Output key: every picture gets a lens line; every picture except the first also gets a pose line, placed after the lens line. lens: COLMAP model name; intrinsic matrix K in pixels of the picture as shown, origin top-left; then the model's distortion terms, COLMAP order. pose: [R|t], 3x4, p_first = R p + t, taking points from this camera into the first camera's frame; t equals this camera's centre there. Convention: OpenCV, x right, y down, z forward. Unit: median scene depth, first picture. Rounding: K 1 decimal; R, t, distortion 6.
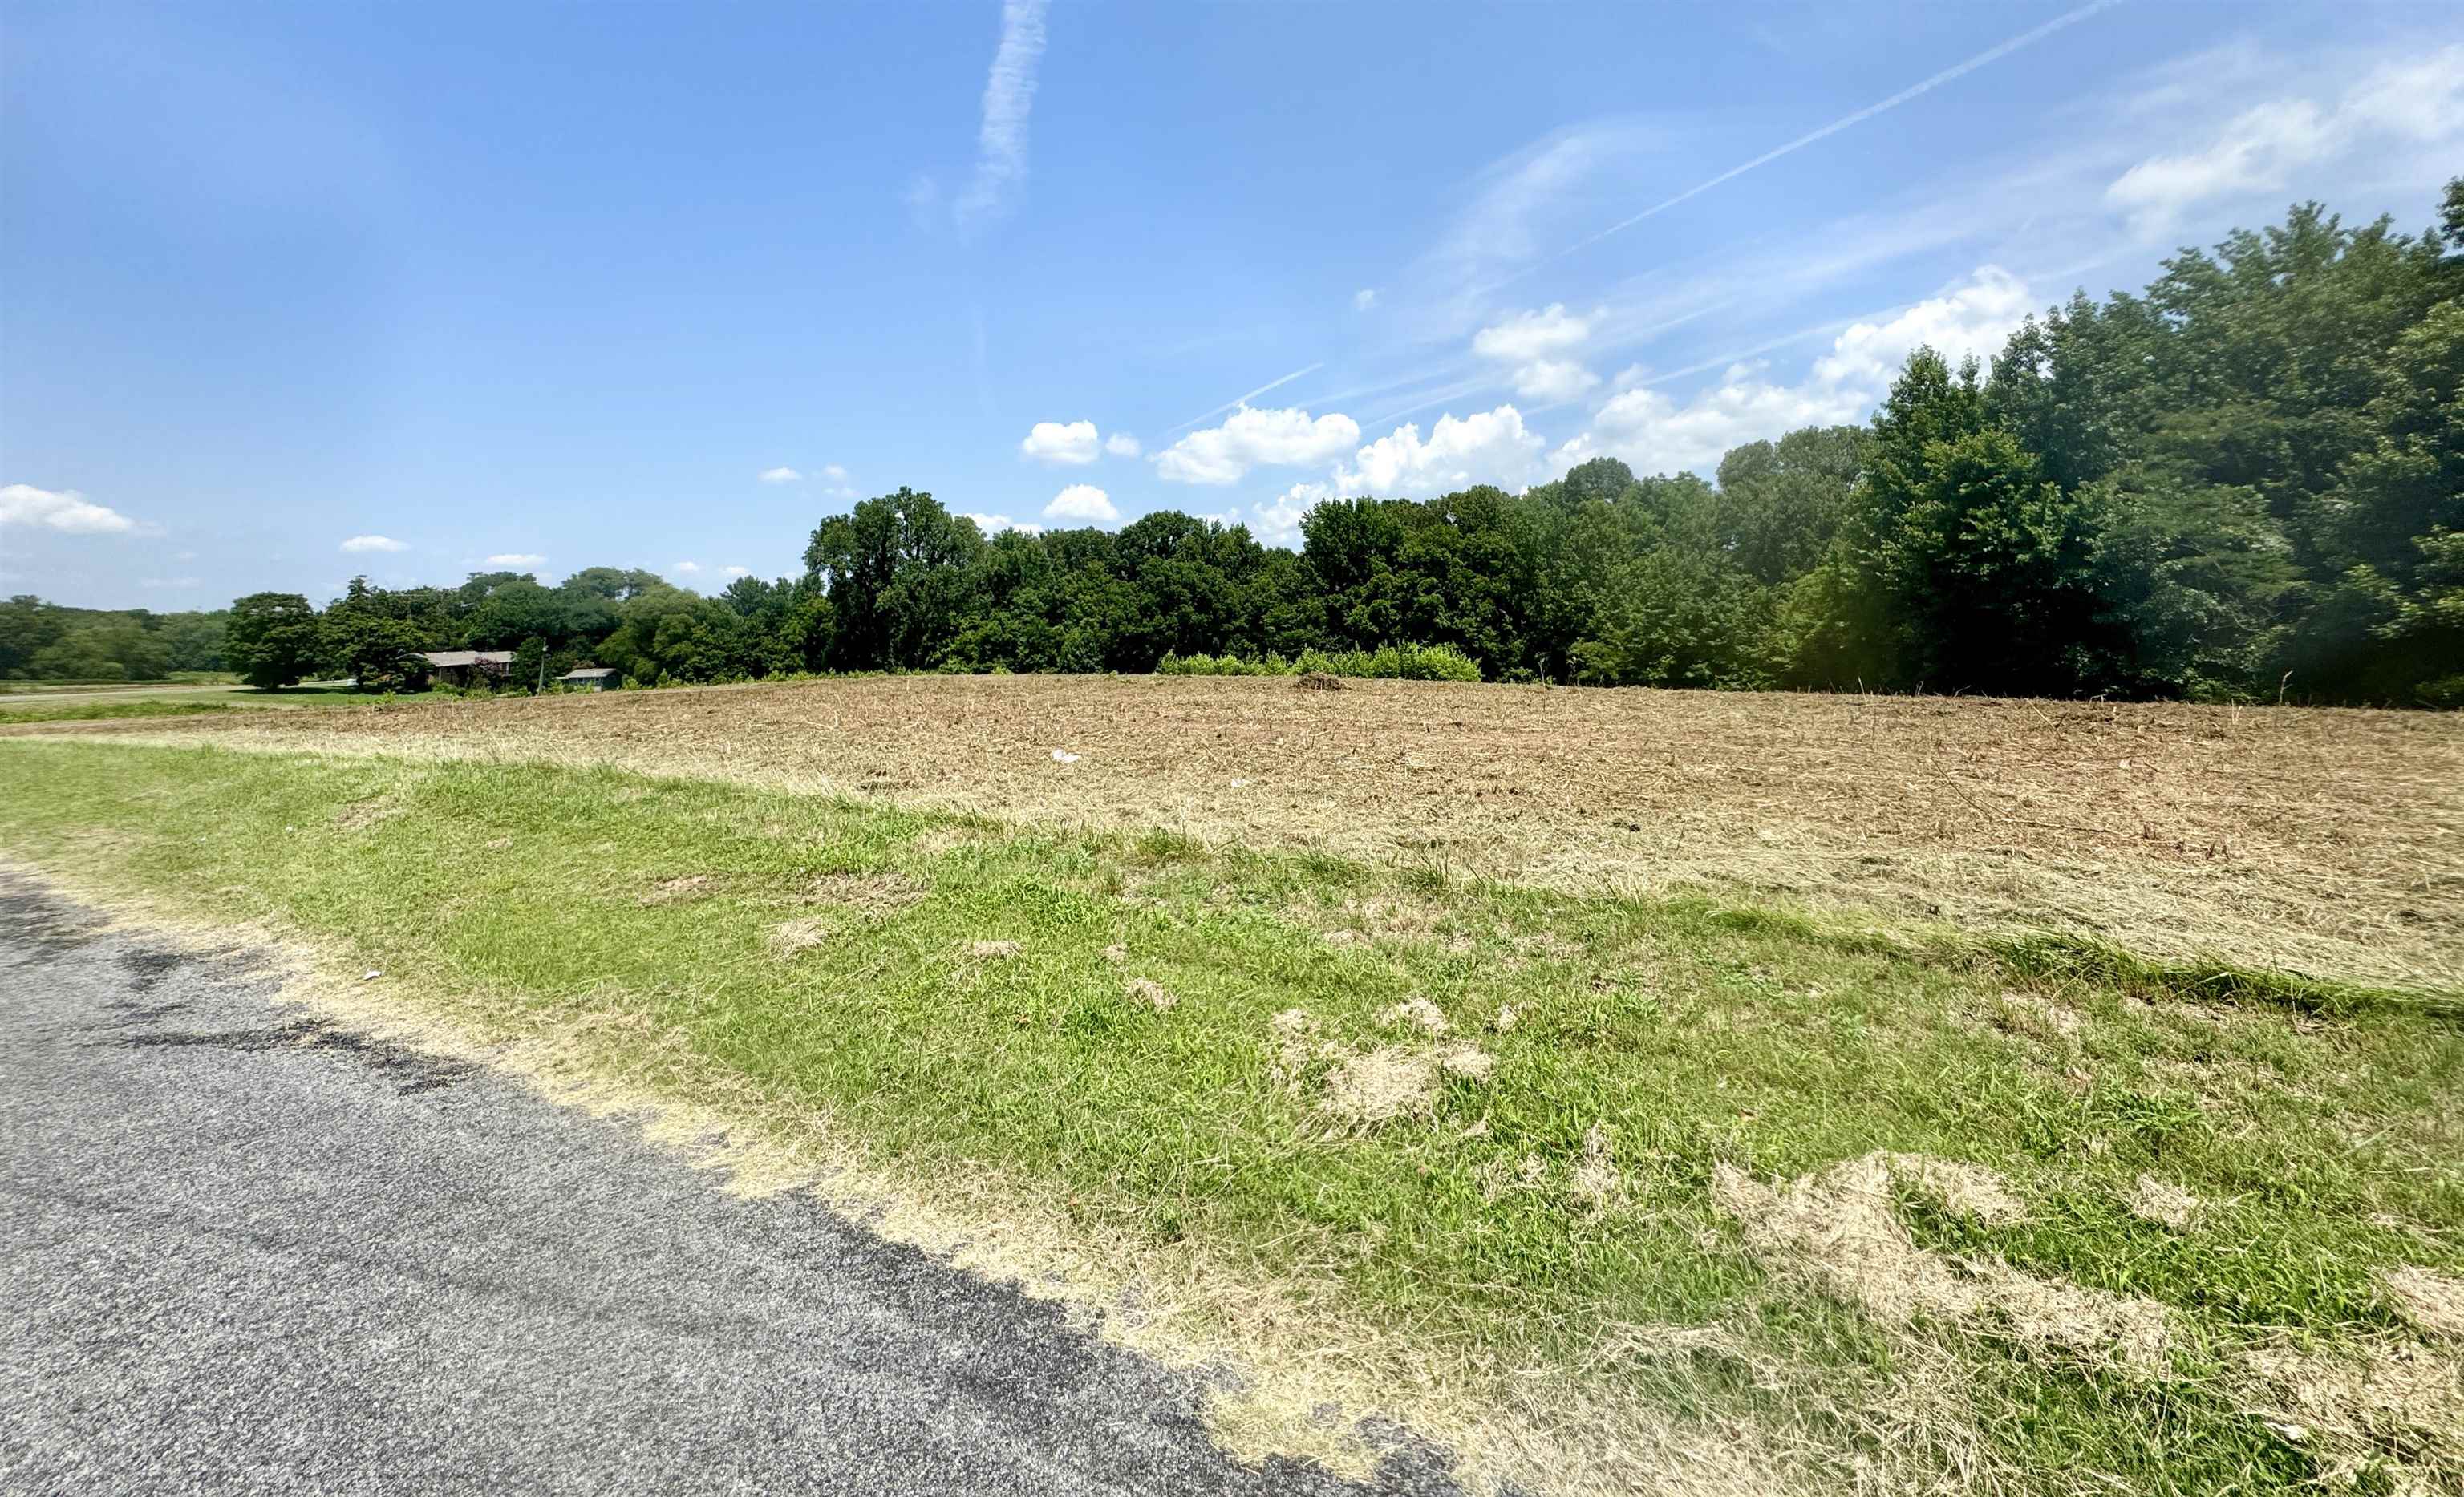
lens RADIAL K [[982.2, 0, 1231.3], [0, 982.2, 562.4], [0, 0, 1]] dist [-0.002199, 0.000390]
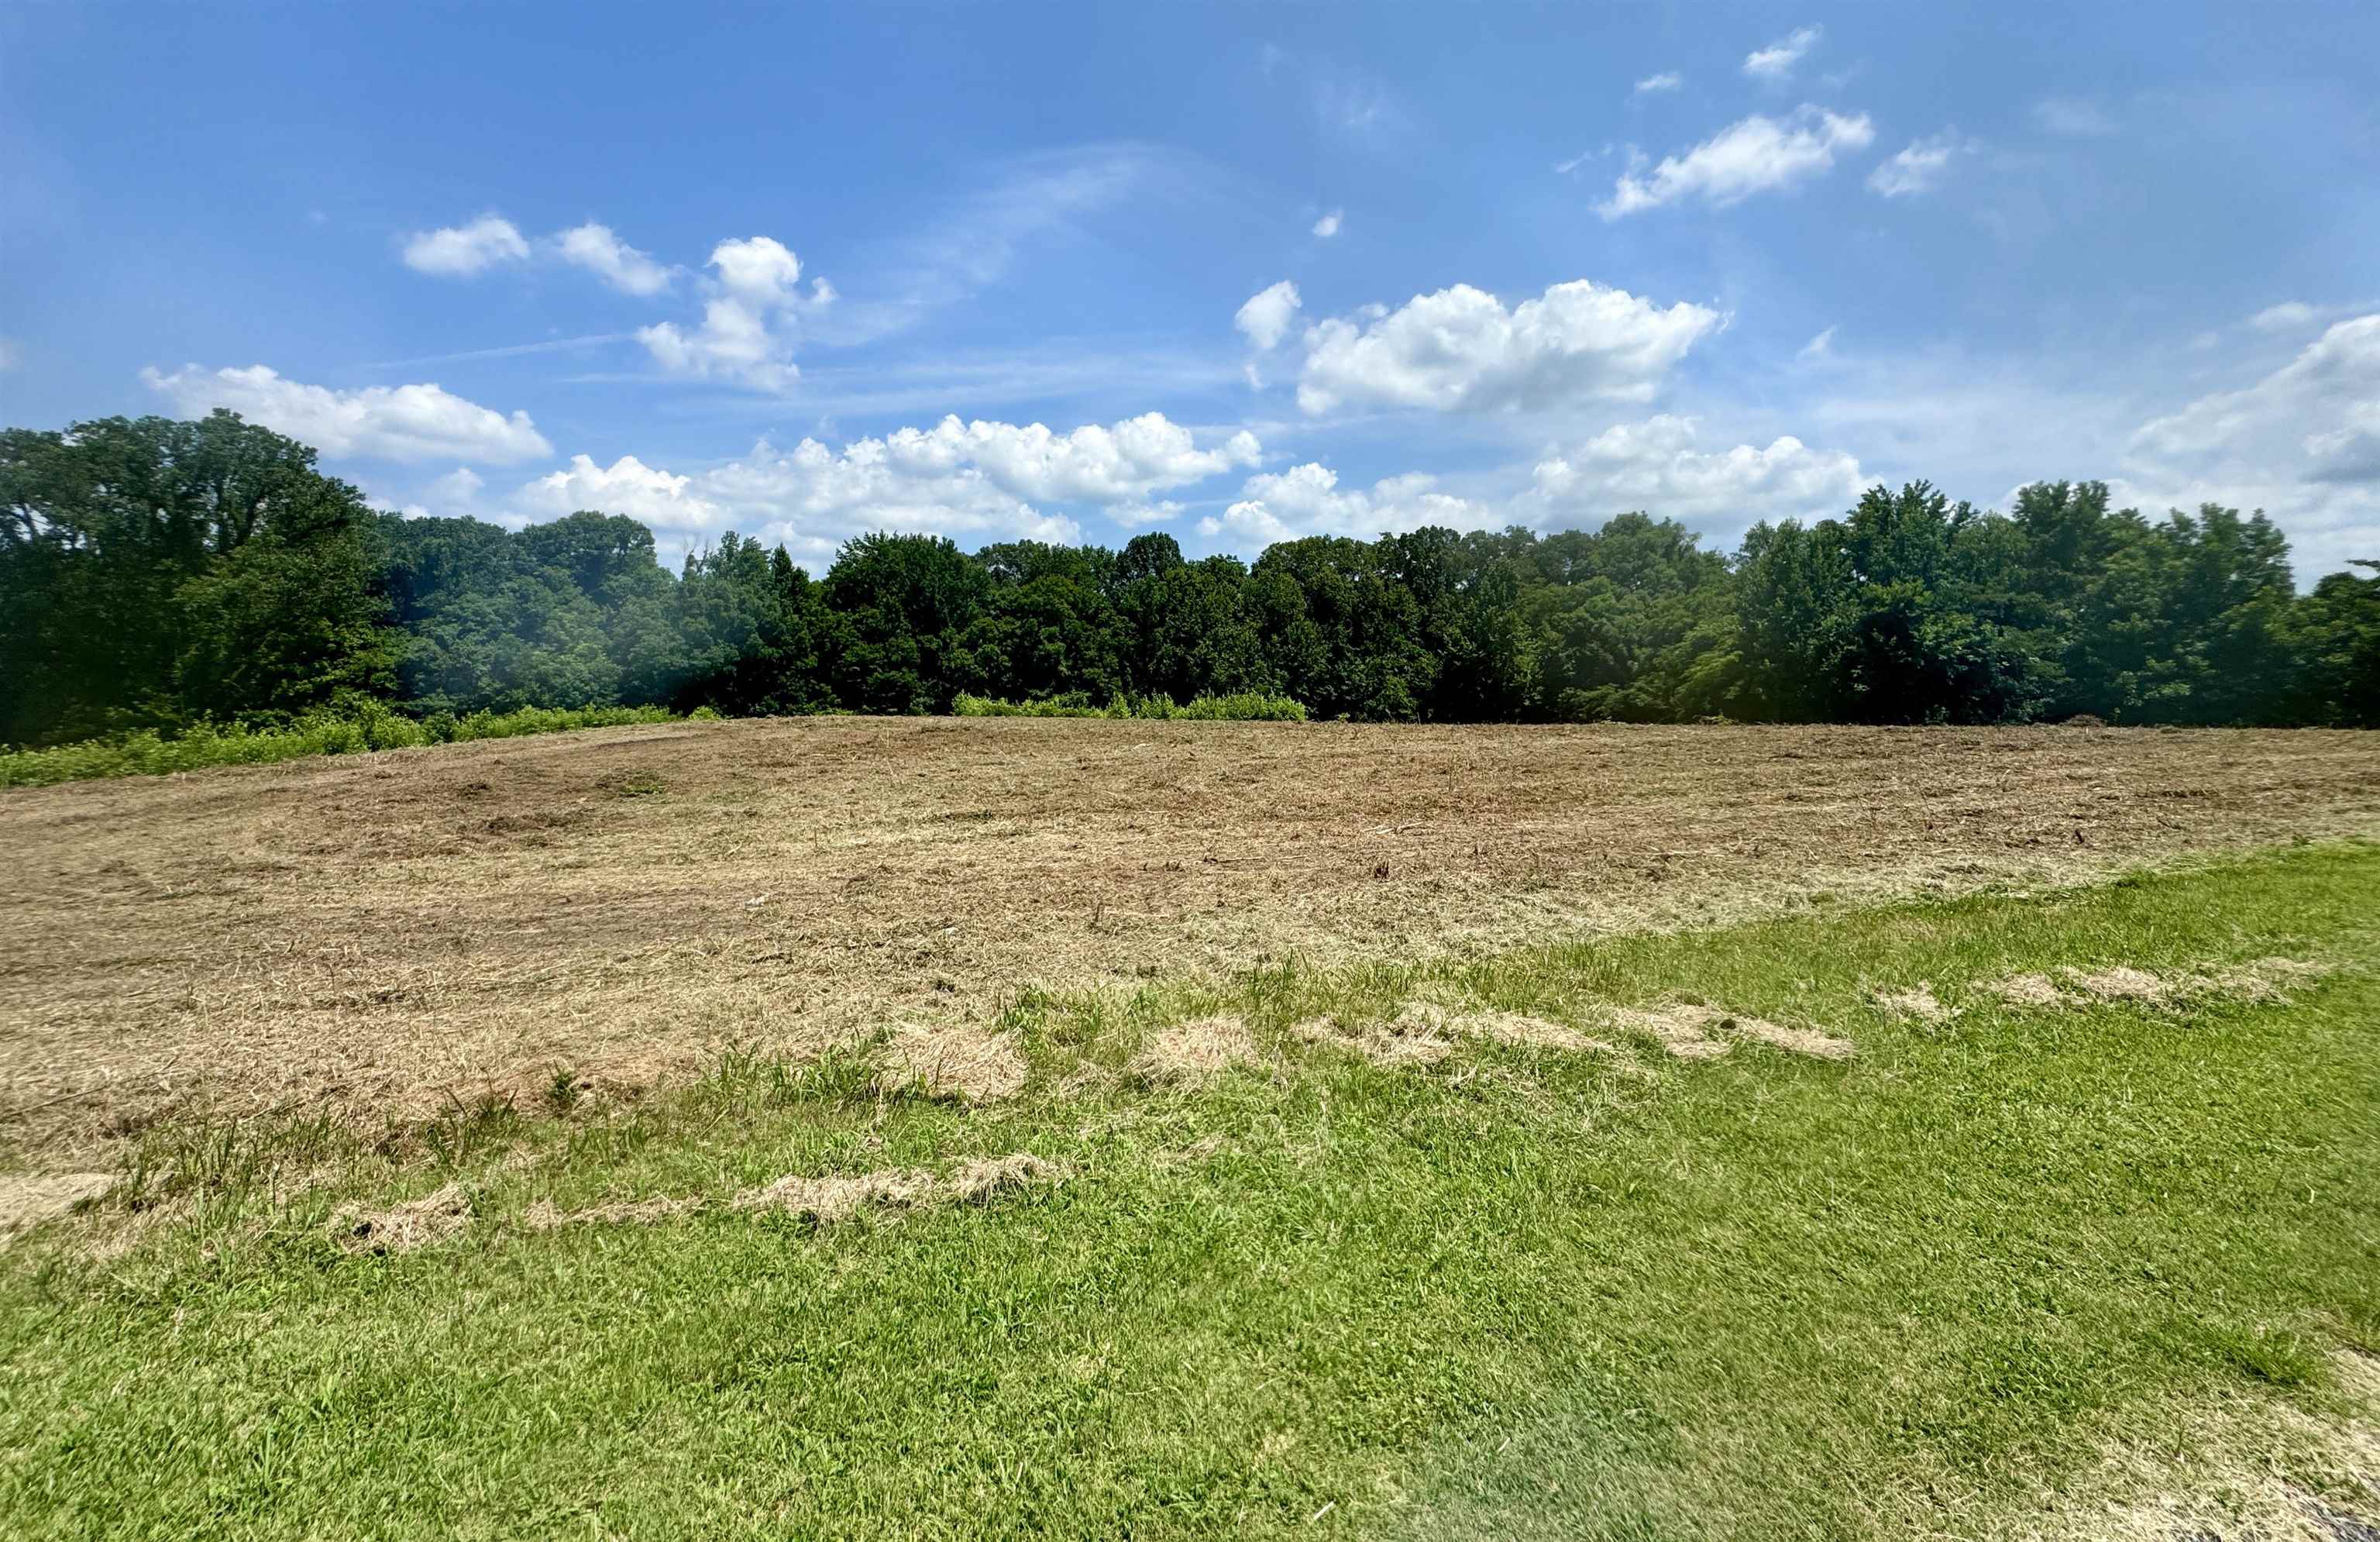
lens RADIAL K [[950.2, 0, 1188.9], [0, 950.2, 633.1], [0, 0, 1]] dist [0.001285, -0.000077]
pose [[0.720379, 0.072083, 0.689825, -0.333182], [-0.083441, 0.996368, -0.016979, 0.024088], [-0.688544, -0.045329, 0.723777, 0.165529]]
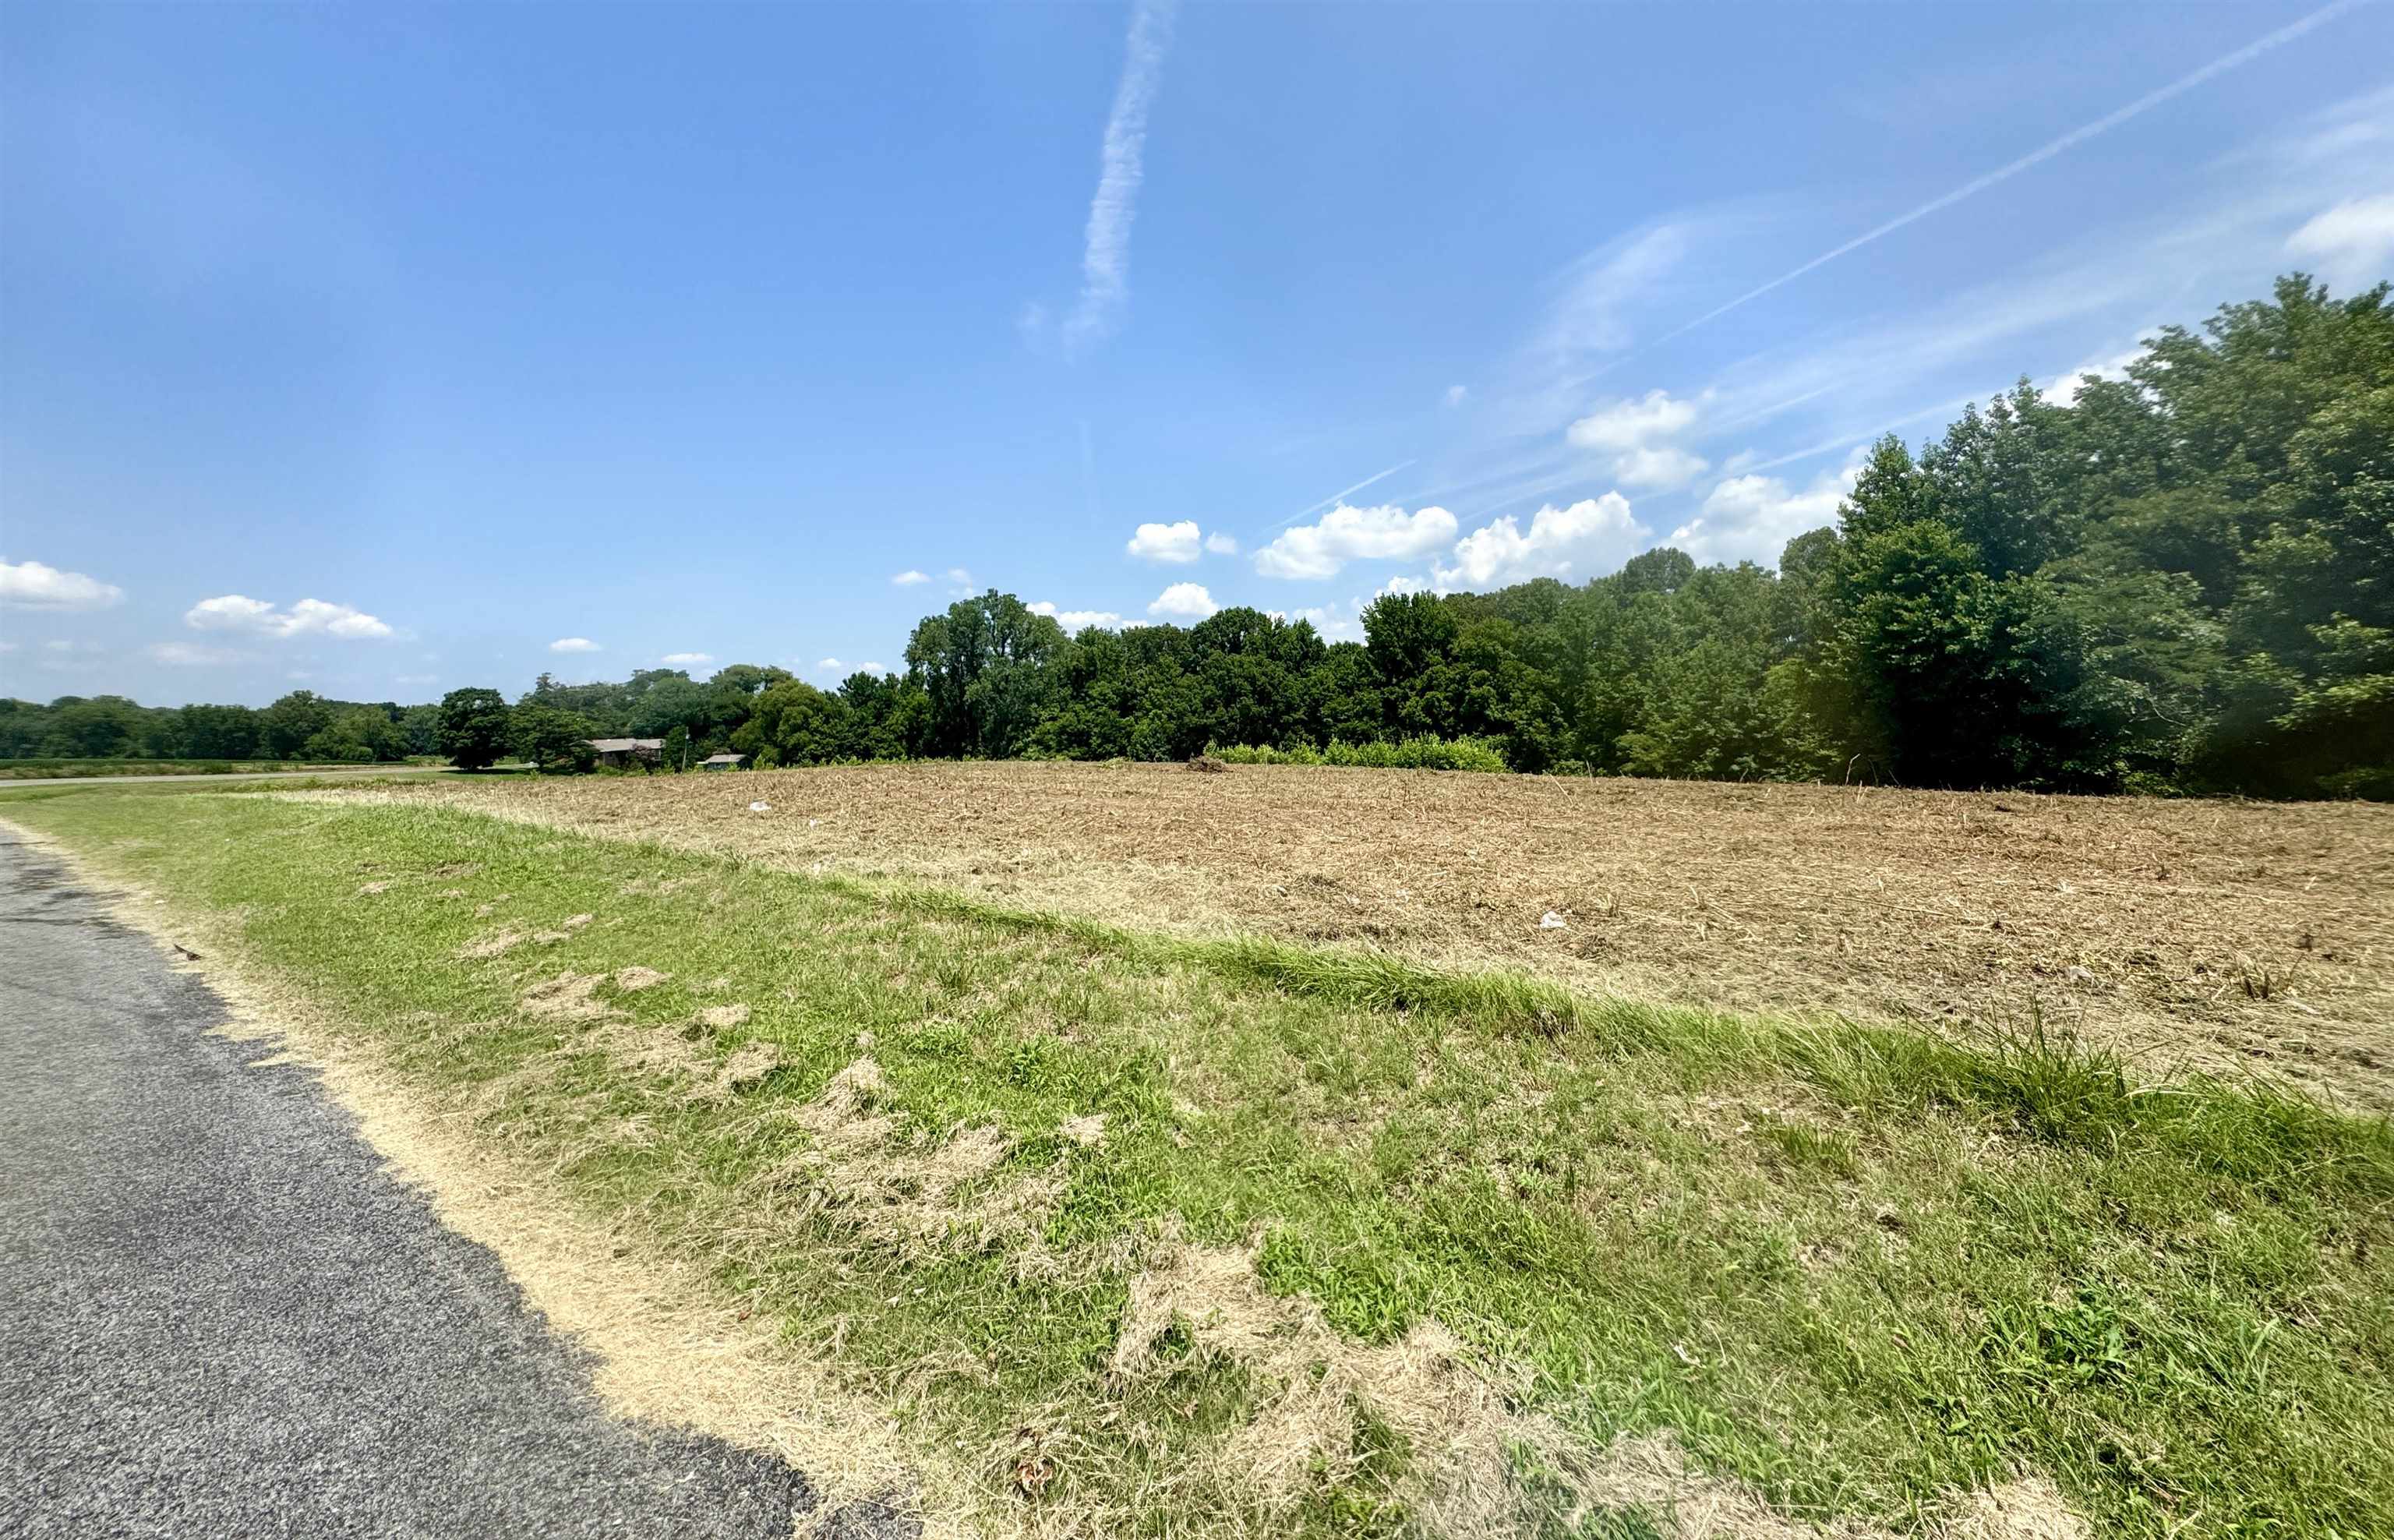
lens RADIAL K [[954.7, 0, 1196.6], [0, 954.7, 629.3], [0, 0, 1]] dist [-0.002744, 0.000583]
pose [[0.990183, -0.011016, -0.139343, 0.043764], [0.007071, 0.999561, -0.028777, -0.000388], [0.139599, 0.027509, 0.989826, -0.016314]]
